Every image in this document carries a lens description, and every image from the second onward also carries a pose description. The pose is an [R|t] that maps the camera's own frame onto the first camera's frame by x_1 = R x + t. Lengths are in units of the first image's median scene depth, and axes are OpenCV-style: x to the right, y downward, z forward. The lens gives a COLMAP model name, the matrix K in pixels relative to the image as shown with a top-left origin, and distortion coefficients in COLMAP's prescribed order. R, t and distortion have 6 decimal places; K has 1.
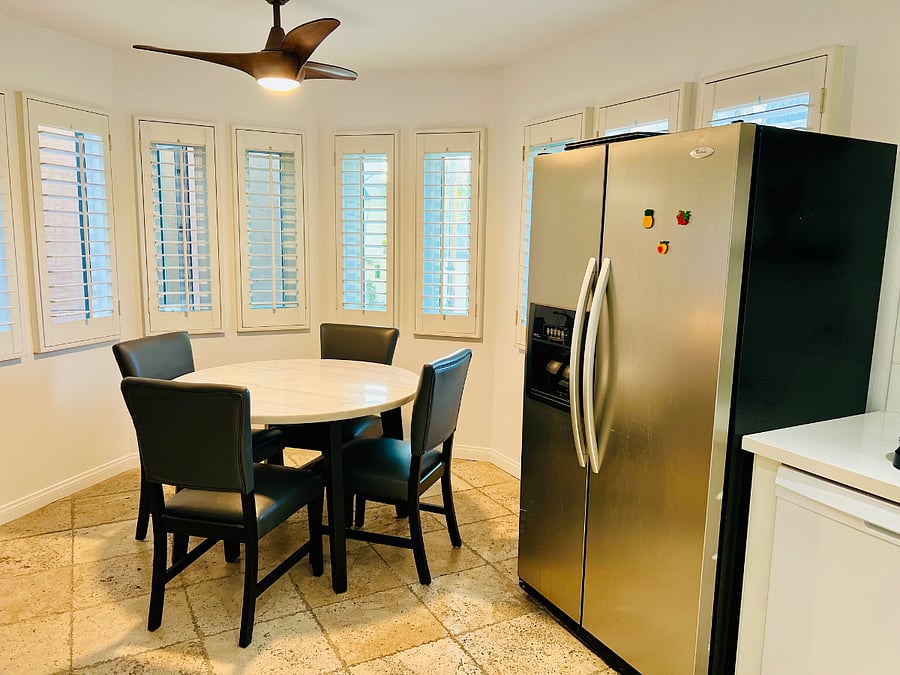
lens RADIAL K [[680.0, 0, 455.2], [0, 680.0, 345.2], [0, 0, 1]] dist [0.041096, -0.038864]
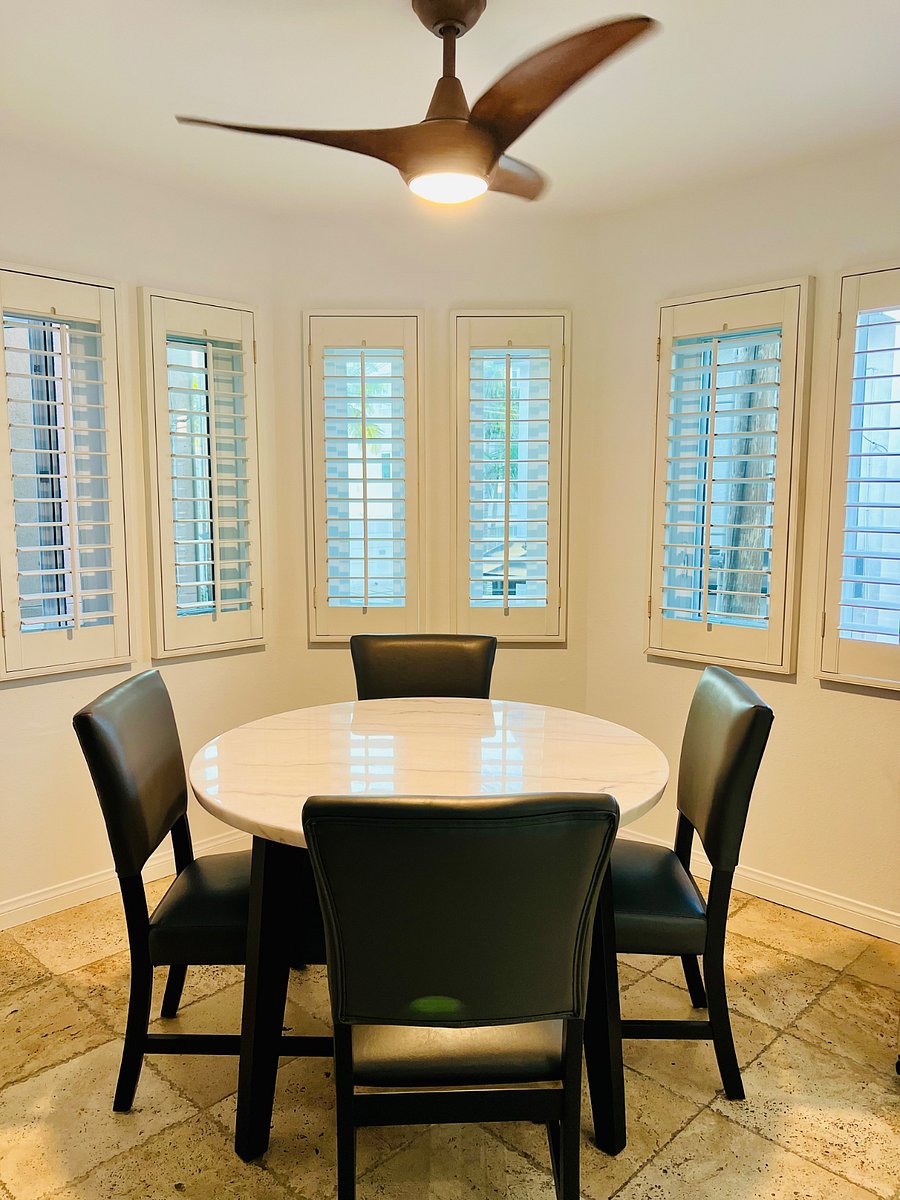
lens RADIAL K [[906.7, 0, 446.2], [0, 906.7, 605.2], [0, 0, 1]] dist [0.041096, -0.038864]
pose [[0.954839, -0.052746, 0.292404, -0.448494], [0.062162, 0.997801, -0.022998, -0.046396], [-0.290548, 0.040135, 0.956018, 0.327910]]
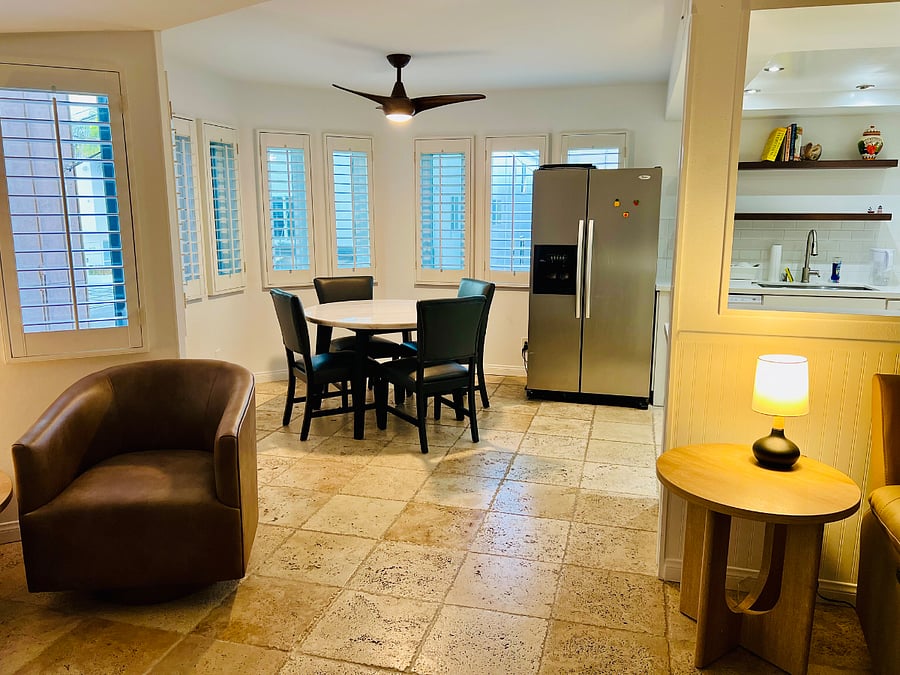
lens RADIAL K [[680.0, 0, 455.2], [0, 680.0, 345.2], [0, 0, 1]] dist [0.041096, -0.038864]
pose [[0.684249, -0.156813, 0.712189, -1.298035], [0.125613, 0.987354, 0.096714, 0.004370], [-0.718349, 0.023284, 0.695293, -0.175287]]
